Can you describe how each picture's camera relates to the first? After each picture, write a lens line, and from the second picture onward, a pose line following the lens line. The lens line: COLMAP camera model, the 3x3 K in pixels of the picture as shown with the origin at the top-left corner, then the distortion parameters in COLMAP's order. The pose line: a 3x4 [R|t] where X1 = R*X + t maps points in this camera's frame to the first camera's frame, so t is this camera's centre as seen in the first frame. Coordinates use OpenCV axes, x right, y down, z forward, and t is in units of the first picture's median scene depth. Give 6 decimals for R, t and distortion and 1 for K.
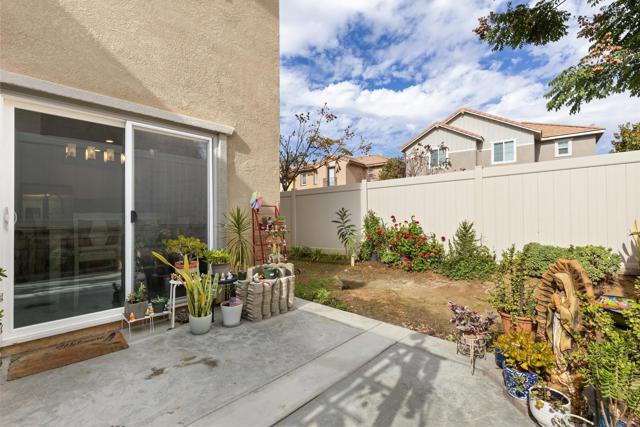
lens RADIAL K [[290.8, 0, 320.8], [0, 290.8, 213.3], [0, 0, 1]] dist [0.015975, 0.000585]
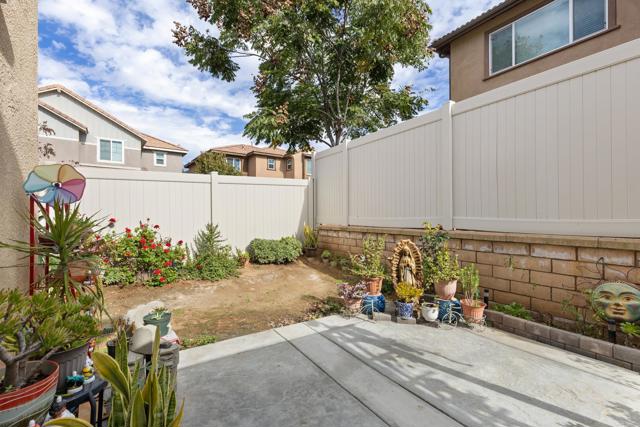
lens RADIAL K [[290.8, 0, 319.1], [0, 290.8, 214.5], [0, 0, 1]] dist [0.015975, 0.000585]
pose [[0.251848, 0.003879, 0.967759, -0.362384], [0.001228, 0.999990, -0.004328, 0.000507], [-0.967766, 0.002278, 0.251841, 0.328097]]
